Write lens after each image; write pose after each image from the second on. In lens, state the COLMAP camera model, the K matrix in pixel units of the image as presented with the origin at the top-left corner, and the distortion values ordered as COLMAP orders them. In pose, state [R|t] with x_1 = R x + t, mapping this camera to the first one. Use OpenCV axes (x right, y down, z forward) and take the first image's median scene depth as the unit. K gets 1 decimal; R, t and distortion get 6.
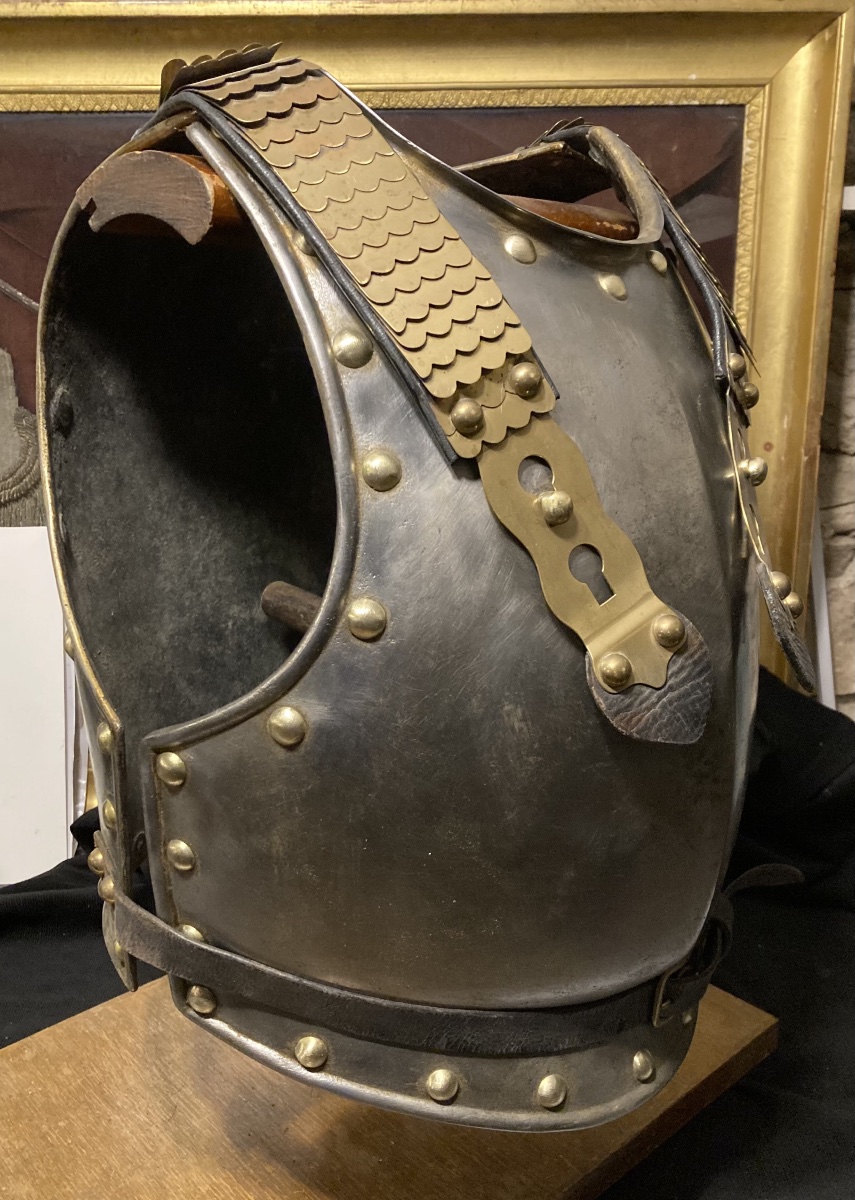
lens RADIAL K [[1226.7, 0, 426.9], [0, 1226.7, 620.4], [0, 0, 1]] dist [0.058457, -0.023351]
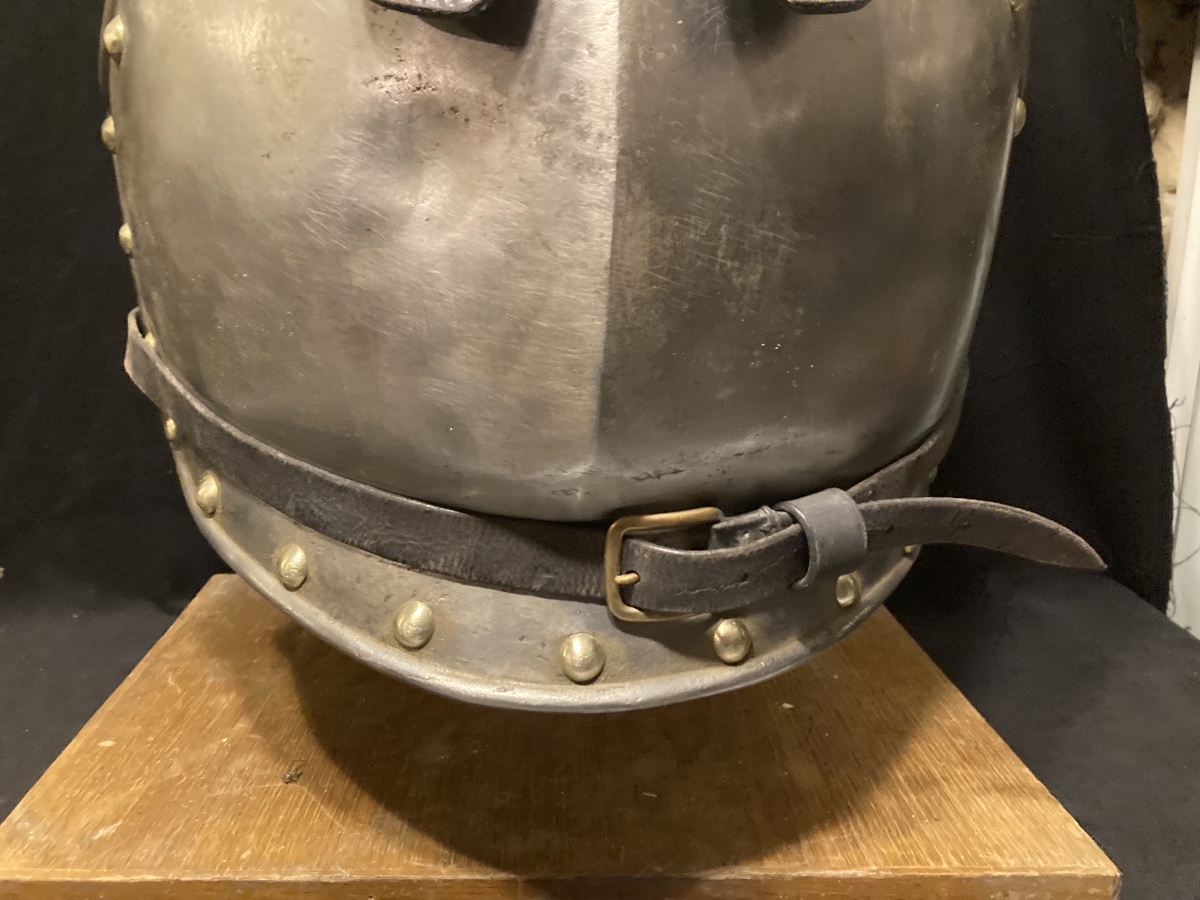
lens RADIAL K [[1002.0, 0, 600.0], [0, 1002.0, 450.0], [0, 0, 1]] dist [0.059757, -0.090891]
pose [[0.774807, 0.125987, -0.619518, 0.623606], [-0.199317, 0.978645, -0.050259, 0.333208], [0.599956, 0.162421, 0.783372, 0.674672]]
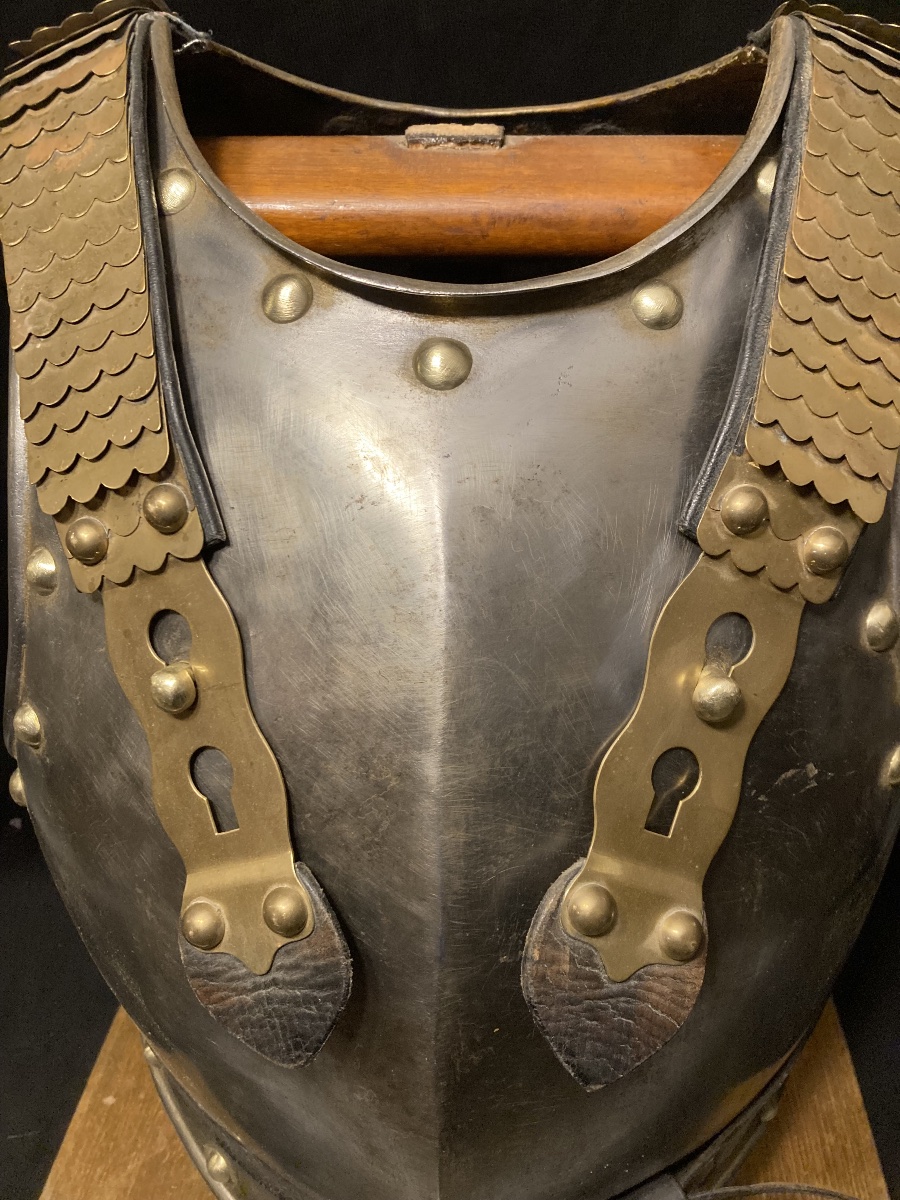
lens RADIAL K [[1002.0, 0, 450.0], [0, 1002.0, 600.0], [0, 0, 1]] dist [0.059757, -0.090891]
pose [[0.673625, 0.333046, -0.659780, 0.569869], [-0.183071, 0.940083, 0.287626, -0.331159], [0.716041, -0.072965, 0.694235, 0.689629]]
